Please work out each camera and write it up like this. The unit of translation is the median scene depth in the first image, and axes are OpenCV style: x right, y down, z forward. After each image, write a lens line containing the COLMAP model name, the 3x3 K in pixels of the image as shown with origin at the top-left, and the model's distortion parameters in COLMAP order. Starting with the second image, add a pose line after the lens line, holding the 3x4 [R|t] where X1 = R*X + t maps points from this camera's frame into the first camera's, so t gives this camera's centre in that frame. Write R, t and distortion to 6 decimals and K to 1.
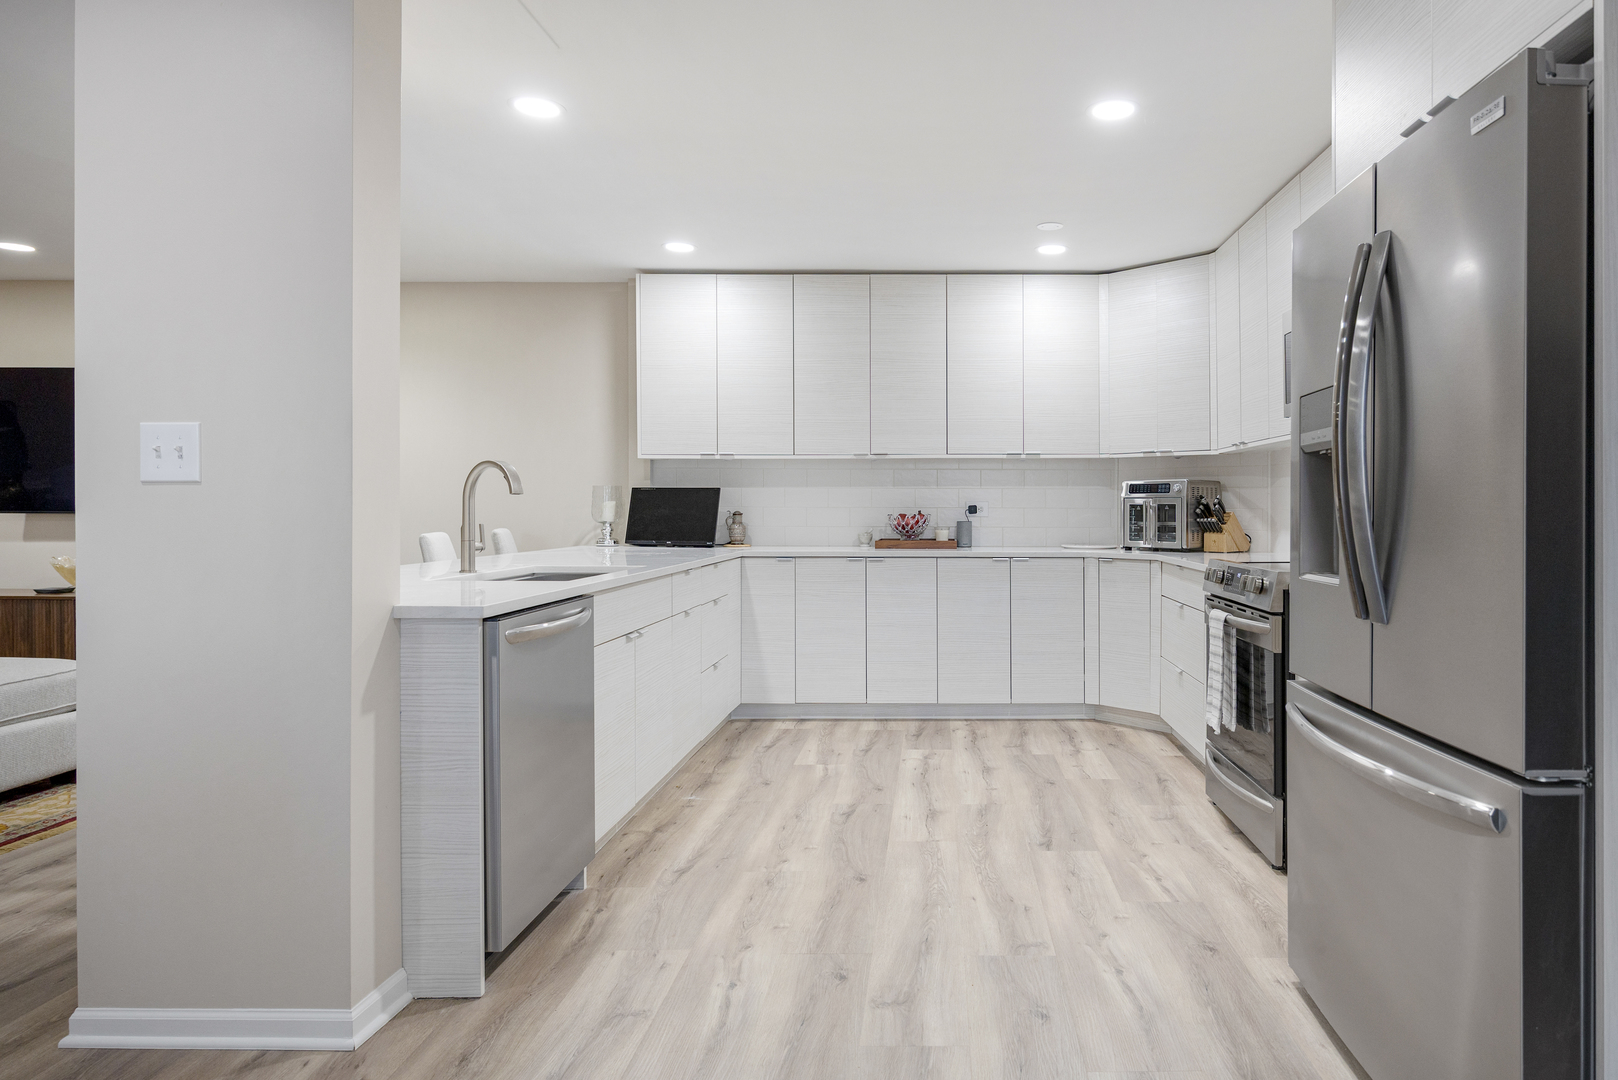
lens RADIAL K [[1031.4, 0, 809.5], [0, 1031.4, 509.9], [0, 0, 1]] dist [0.000664, 0.000177]
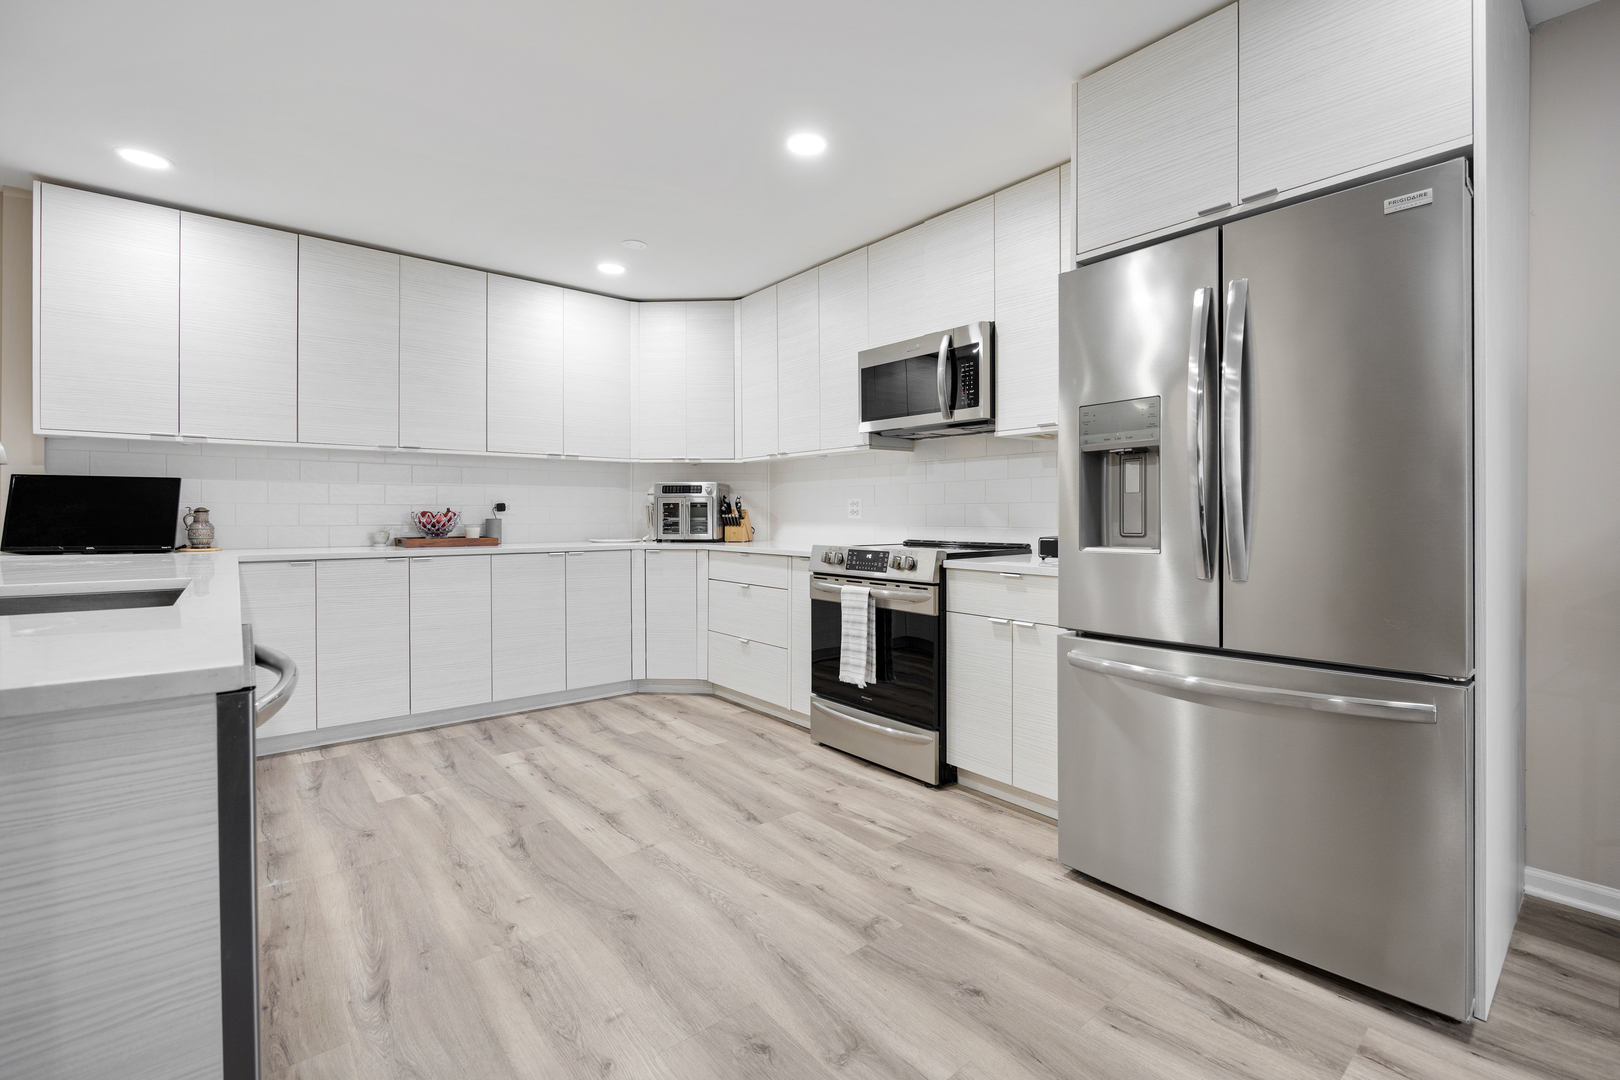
lens RADIAL K [[765.4, 0, 804.7], [0, 765.4, 522.4], [0, 0, 1]] dist [-0.017876, -0.000259]
pose [[0.696935, -0.004571, 0.717120, -0.205727], [0.001124, 0.999985, 0.005281, 0.012844], [-0.717134, -0.002874, 0.696930, 0.295237]]
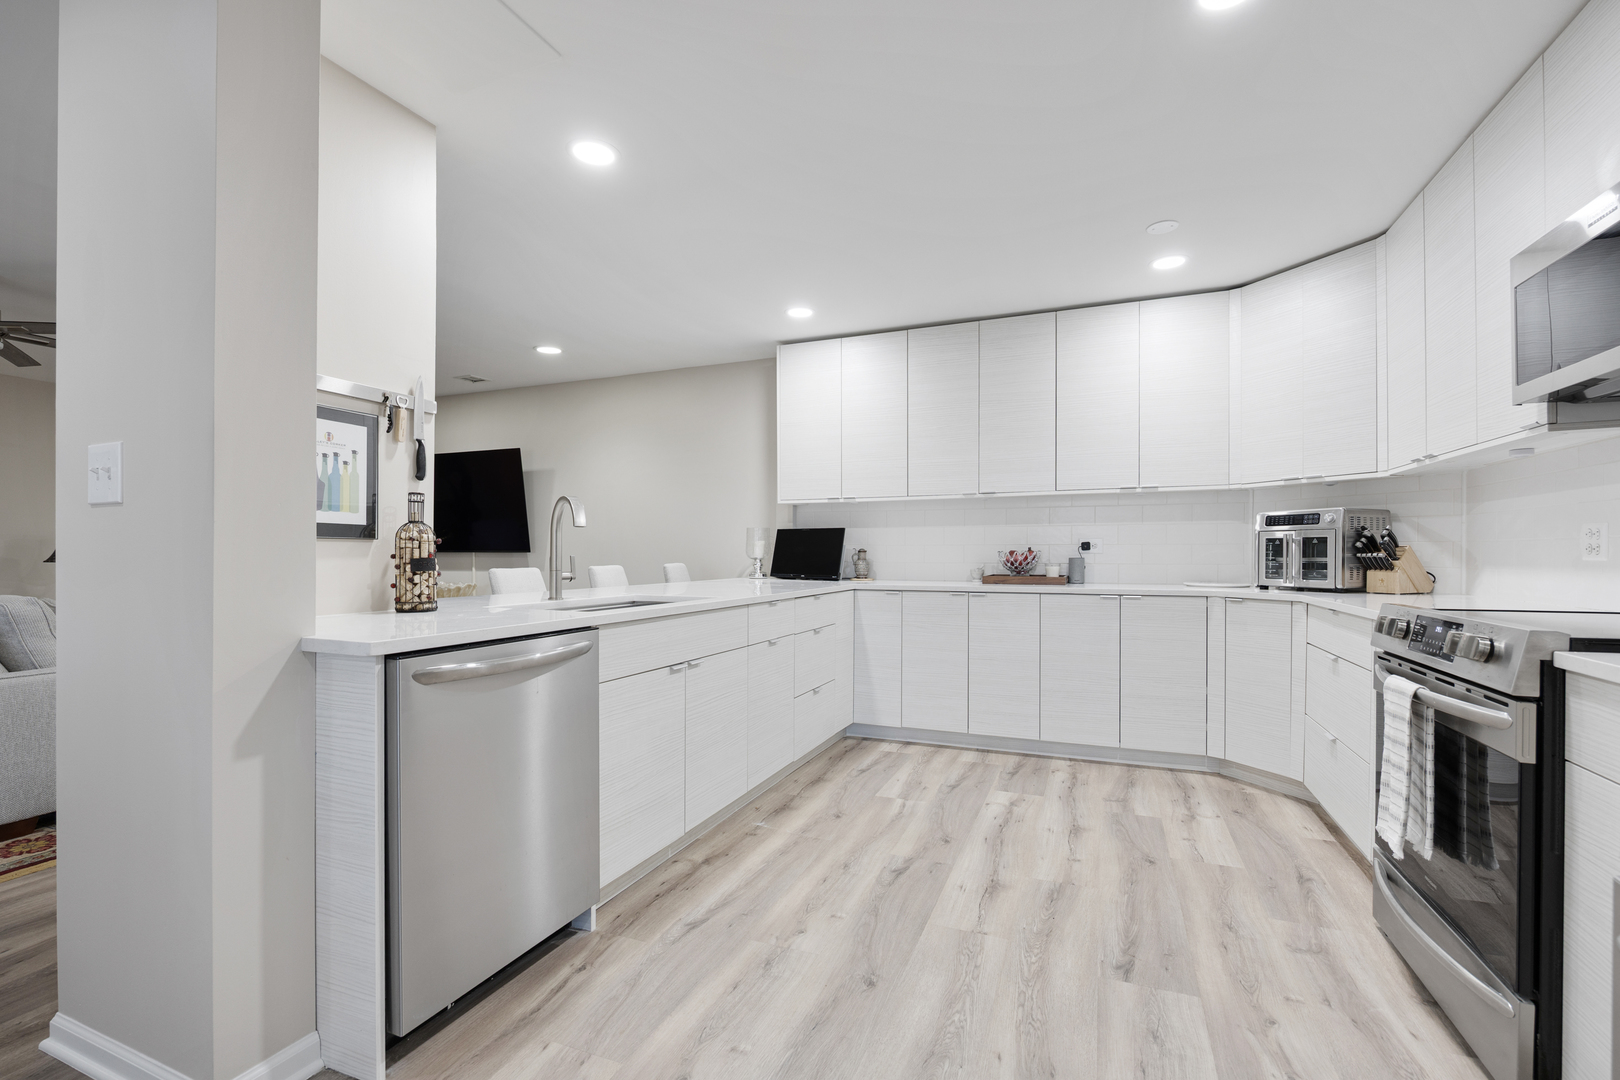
lens RADIAL K [[704.5, 0, 772.4], [0, 704.5, 561.5], [0, 0, 1]] dist [-0.008215, 0.000431]
pose [[0.947580, 0.004311, -0.319489, 0.102714], [-0.001591, 0.999960, 0.008773, 0.010524], [0.319514, -0.007805, 0.947549, 0.296140]]
